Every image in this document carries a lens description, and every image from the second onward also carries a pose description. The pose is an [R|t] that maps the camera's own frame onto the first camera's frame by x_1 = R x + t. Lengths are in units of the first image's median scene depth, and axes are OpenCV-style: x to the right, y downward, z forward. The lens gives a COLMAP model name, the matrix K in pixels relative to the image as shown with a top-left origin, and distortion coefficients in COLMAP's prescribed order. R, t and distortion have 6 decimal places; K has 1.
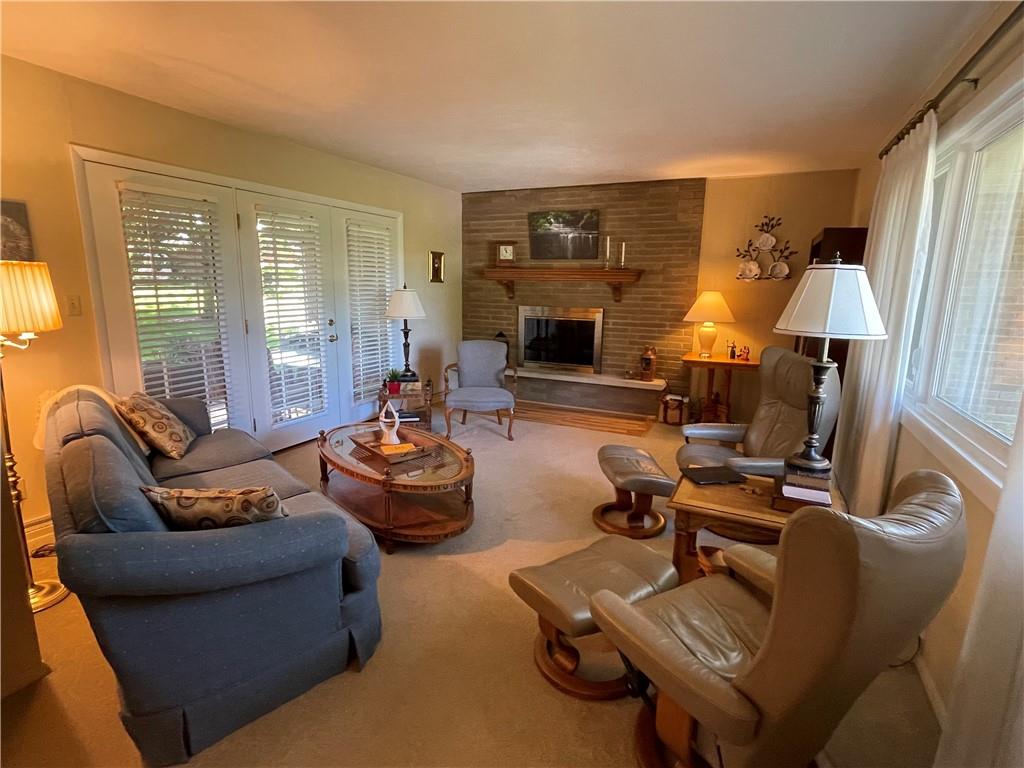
lens RADIAL K [[509.0, 0, 511.8], [0, 509.0, 384.8], [0, 0, 1]] dist [-0.001383, -0.004090]
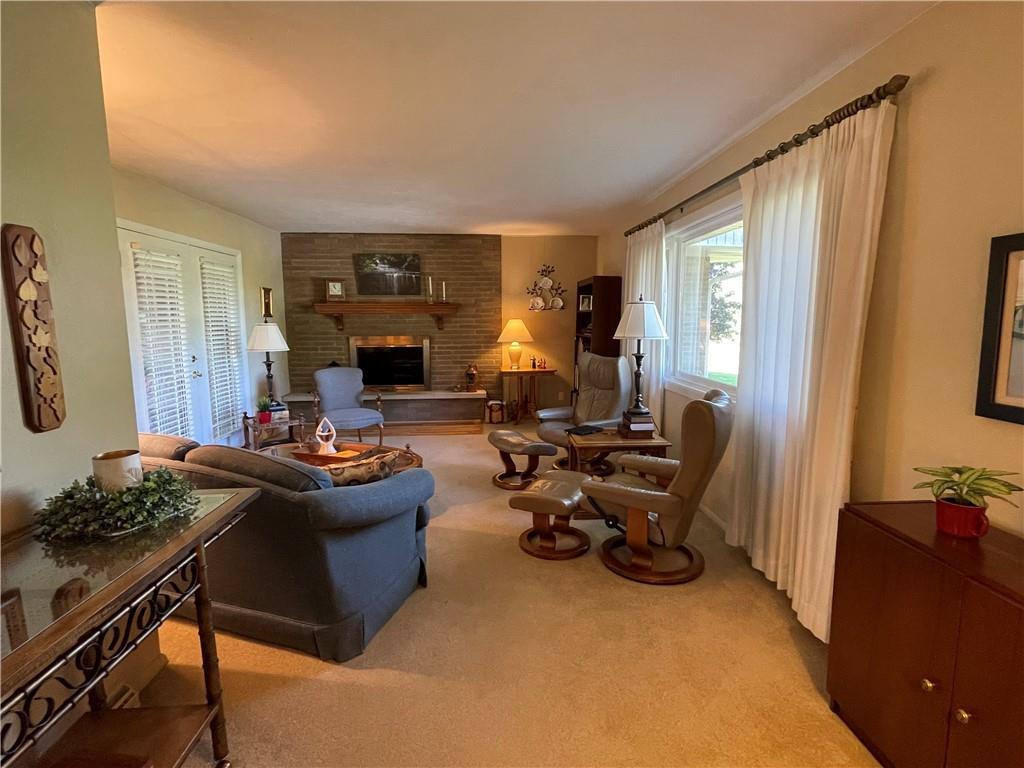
lens RADIAL K [[509.0, 0, 511.5], [0, 509.0, 385.8], [0, 0, 1]] dist [-0.001383, -0.004090]
pose [[0.871885, -0.085356, 0.482214, -0.243594], [0.114257, 0.992973, -0.030821, 0.026298], [-0.476195, 0.081969, 0.875511, -0.132297]]
